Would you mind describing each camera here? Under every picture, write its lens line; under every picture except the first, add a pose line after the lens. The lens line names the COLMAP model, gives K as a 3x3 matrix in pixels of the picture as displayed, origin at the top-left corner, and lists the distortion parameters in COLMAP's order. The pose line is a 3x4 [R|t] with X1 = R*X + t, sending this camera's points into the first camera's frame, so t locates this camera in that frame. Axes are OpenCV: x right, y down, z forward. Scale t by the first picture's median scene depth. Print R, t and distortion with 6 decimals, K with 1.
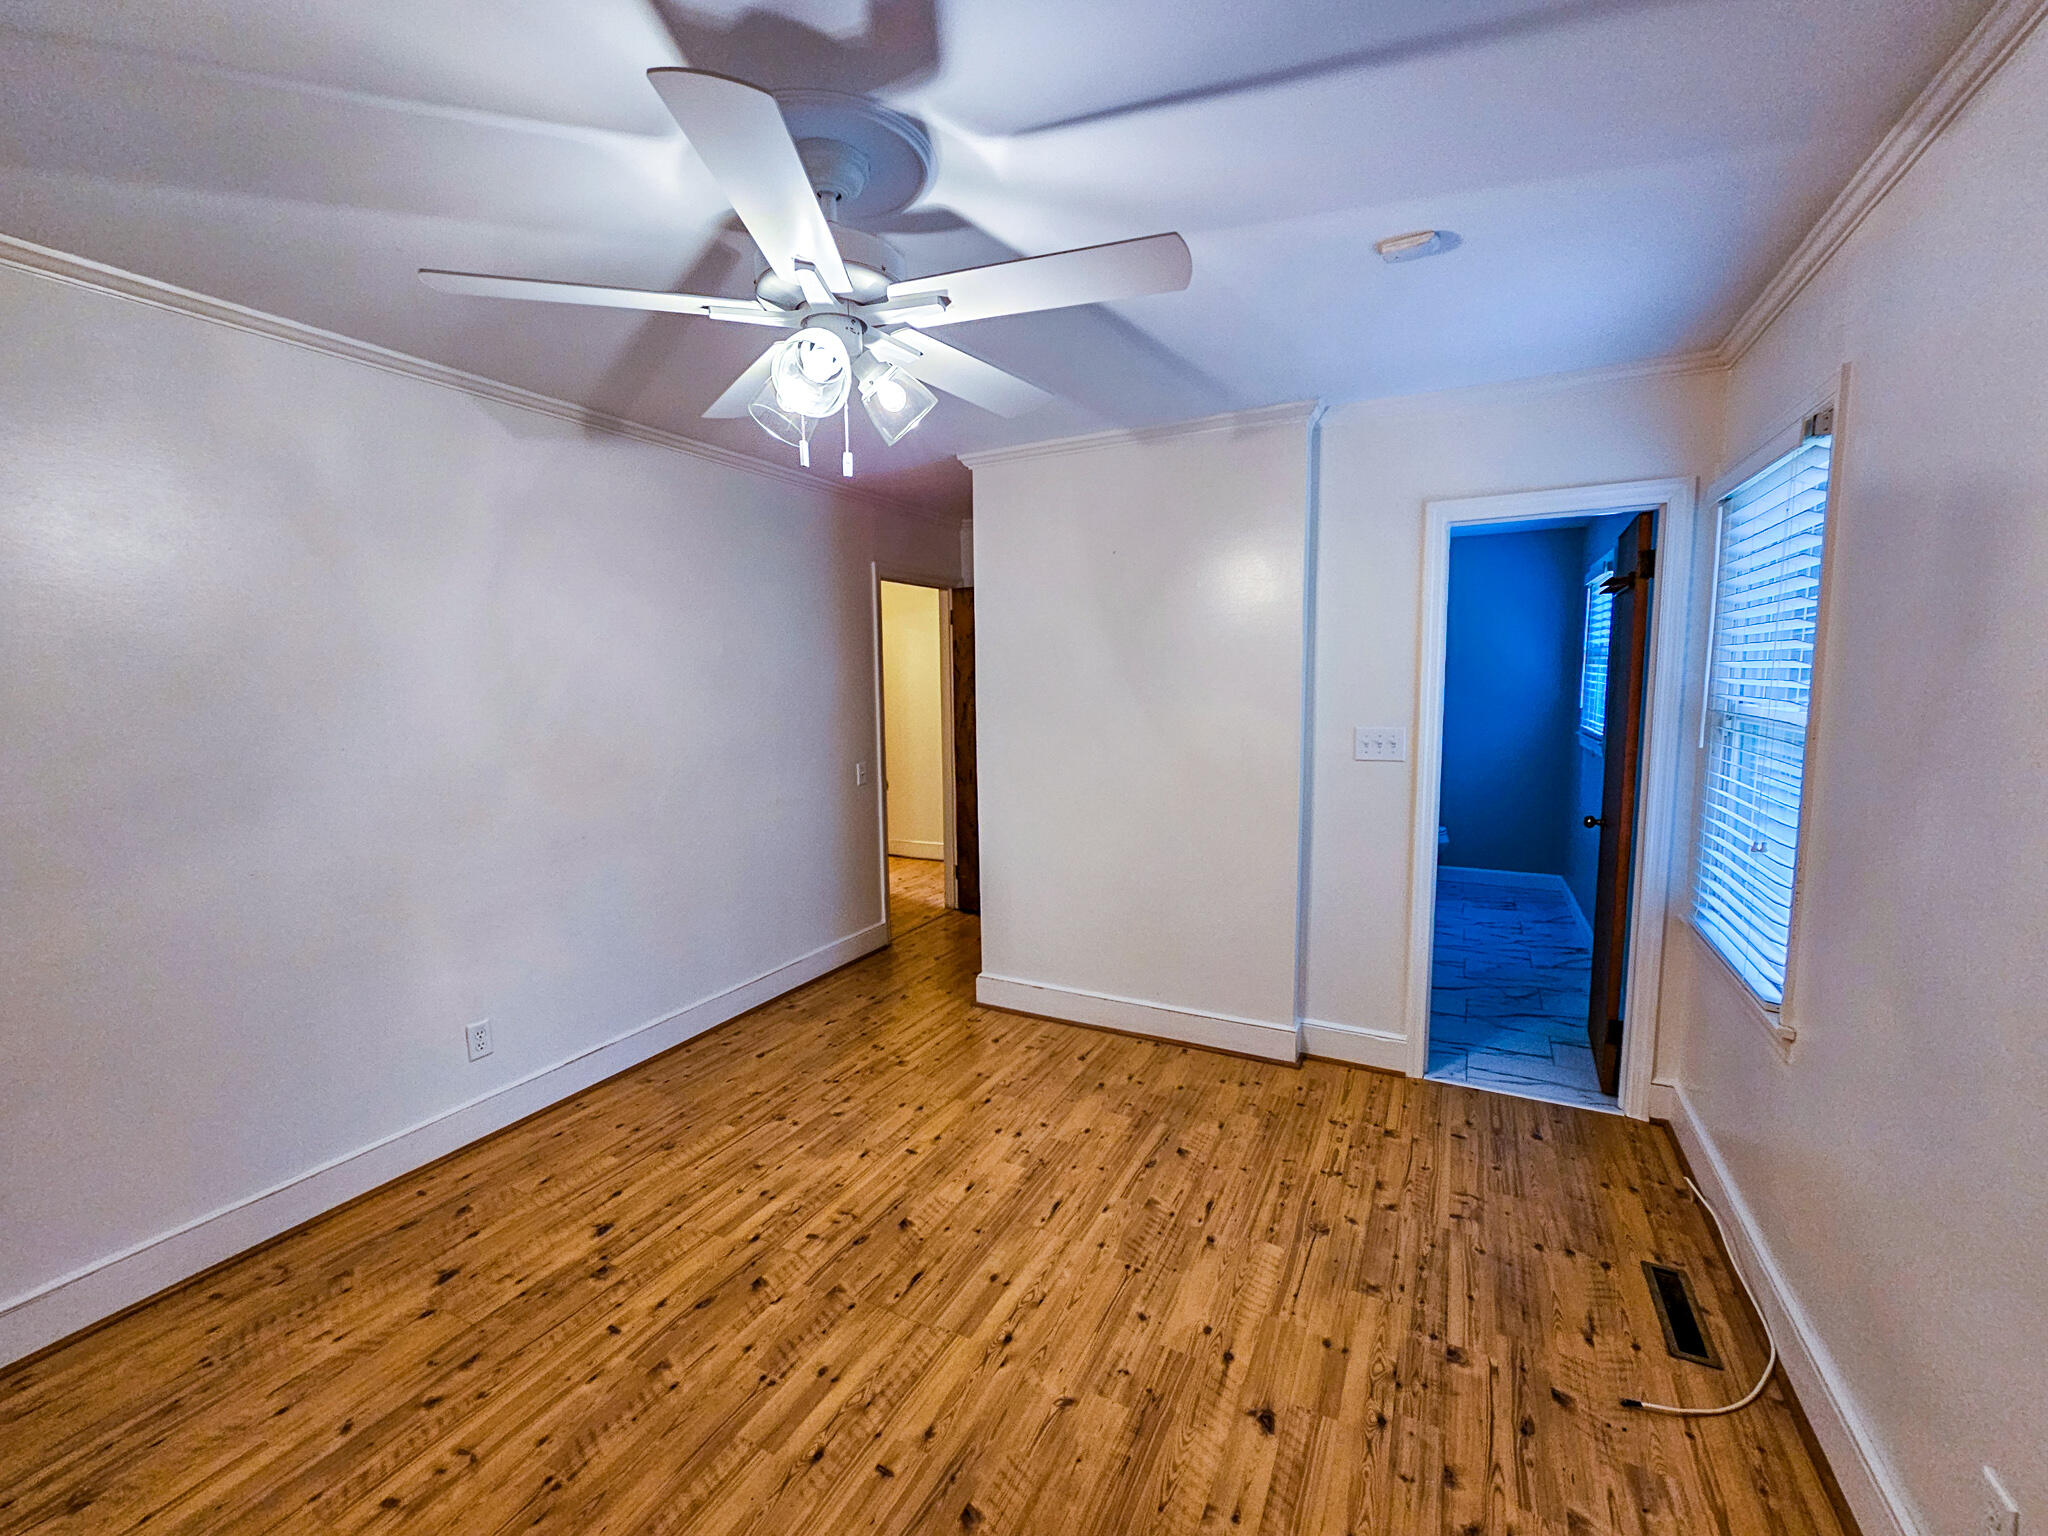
lens RADIAL K [[842.0, 0, 1020.3], [0, 842.0, 761.9], [0, 0, 1]] dist [0.001805, 0.000302]
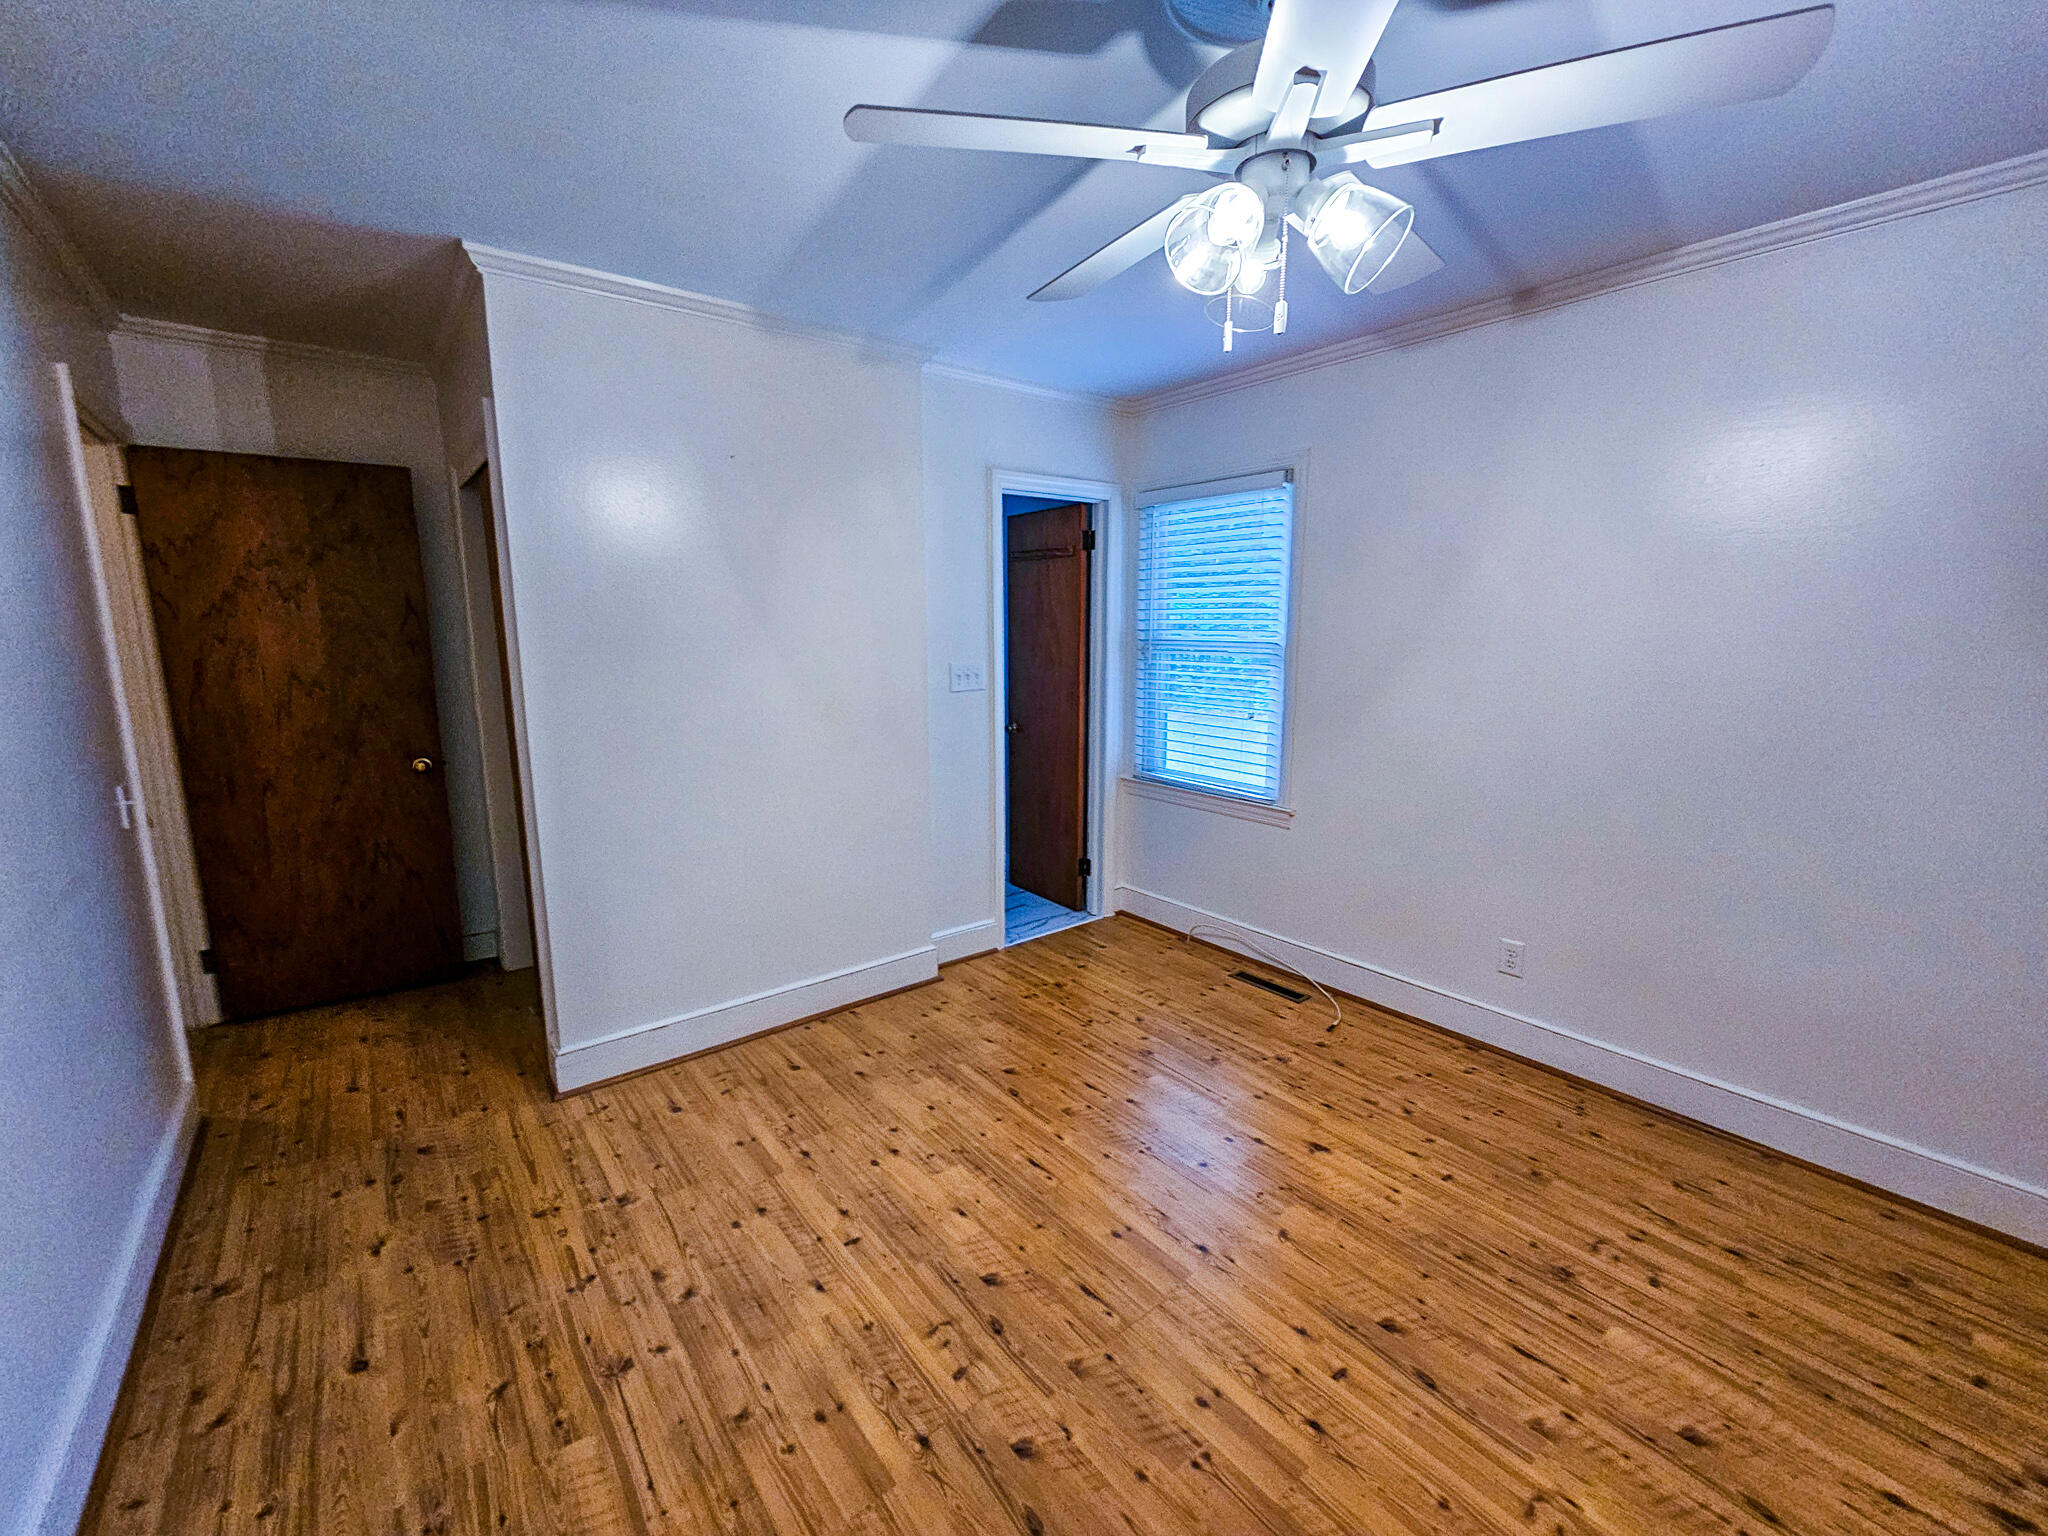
lens RADIAL K [[842.0, 0, 1020.3], [0, 842.0, 761.9], [0, 0, 1]] dist [0.001805, 0.000302]
pose [[0.415167, -0.138937, 0.899073, -0.761928], [0.090107, 0.989690, 0.111332, -0.035052], [-0.905272, 0.034791, 0.423406, 0.590525]]
